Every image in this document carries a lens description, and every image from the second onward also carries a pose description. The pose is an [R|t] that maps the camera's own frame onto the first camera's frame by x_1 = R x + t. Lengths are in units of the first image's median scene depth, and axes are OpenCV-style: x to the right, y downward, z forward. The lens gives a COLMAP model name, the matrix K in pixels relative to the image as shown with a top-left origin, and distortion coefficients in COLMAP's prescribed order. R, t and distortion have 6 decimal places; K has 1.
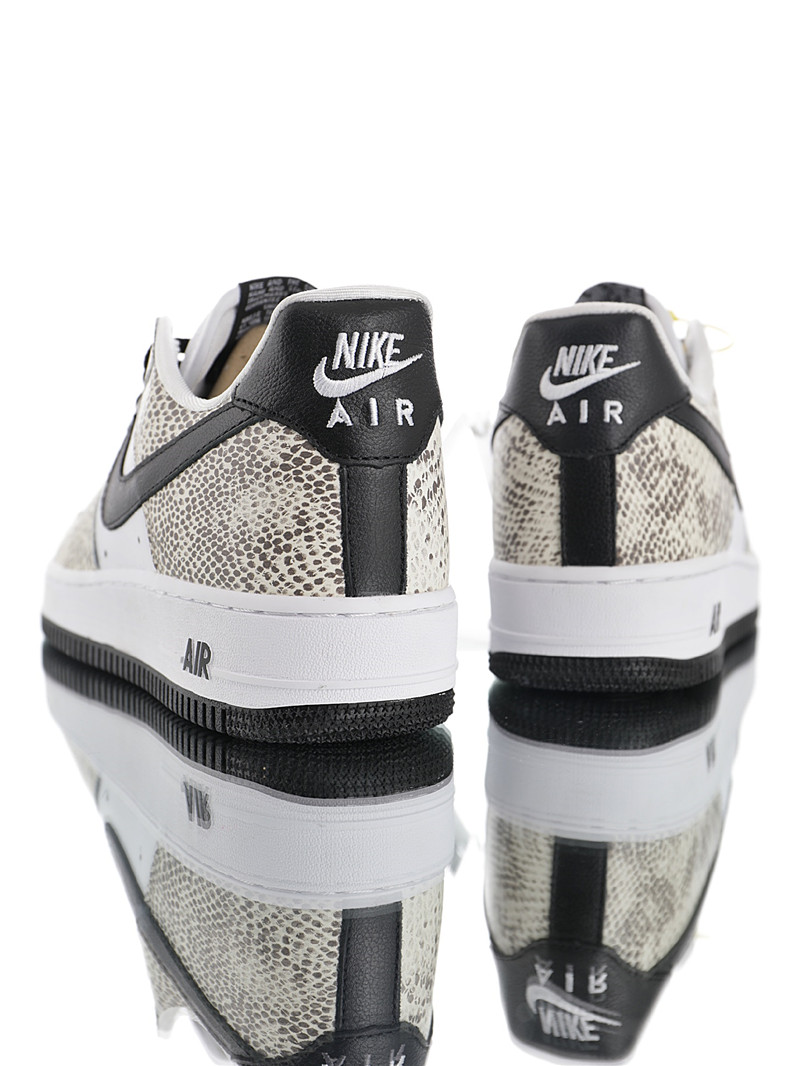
lens RADIAL K [[1378.0, 0, 400.0], [0, 1378.0, 533.0], [0, 0, 1]] dist [-0.037310, 0.028856]
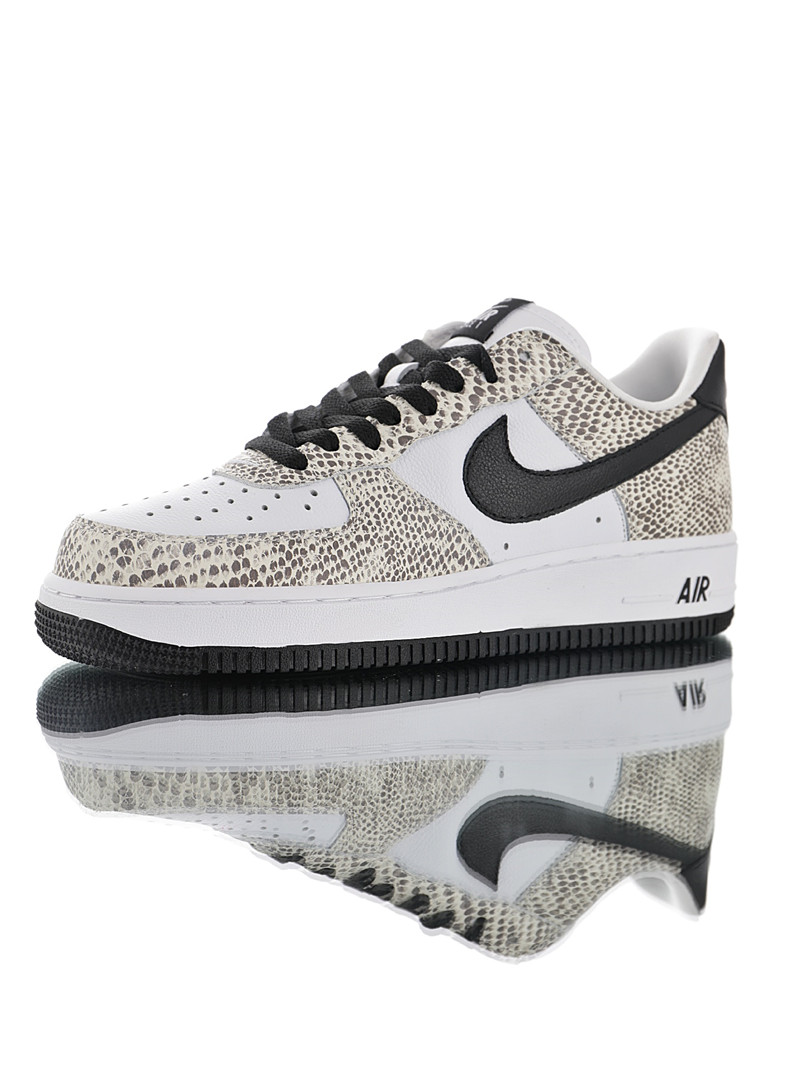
lens RADIAL K [[1378.0, 0, 400.0], [0, 1378.0, 533.0], [0, 0, 1]] dist [-0.037310, 0.028856]
pose [[0.046872, -0.120527, 0.991603, -1.542493], [0.084333, 0.989627, 0.116300, -0.152713], [-0.995335, 0.078173, 0.056550, 1.226868]]
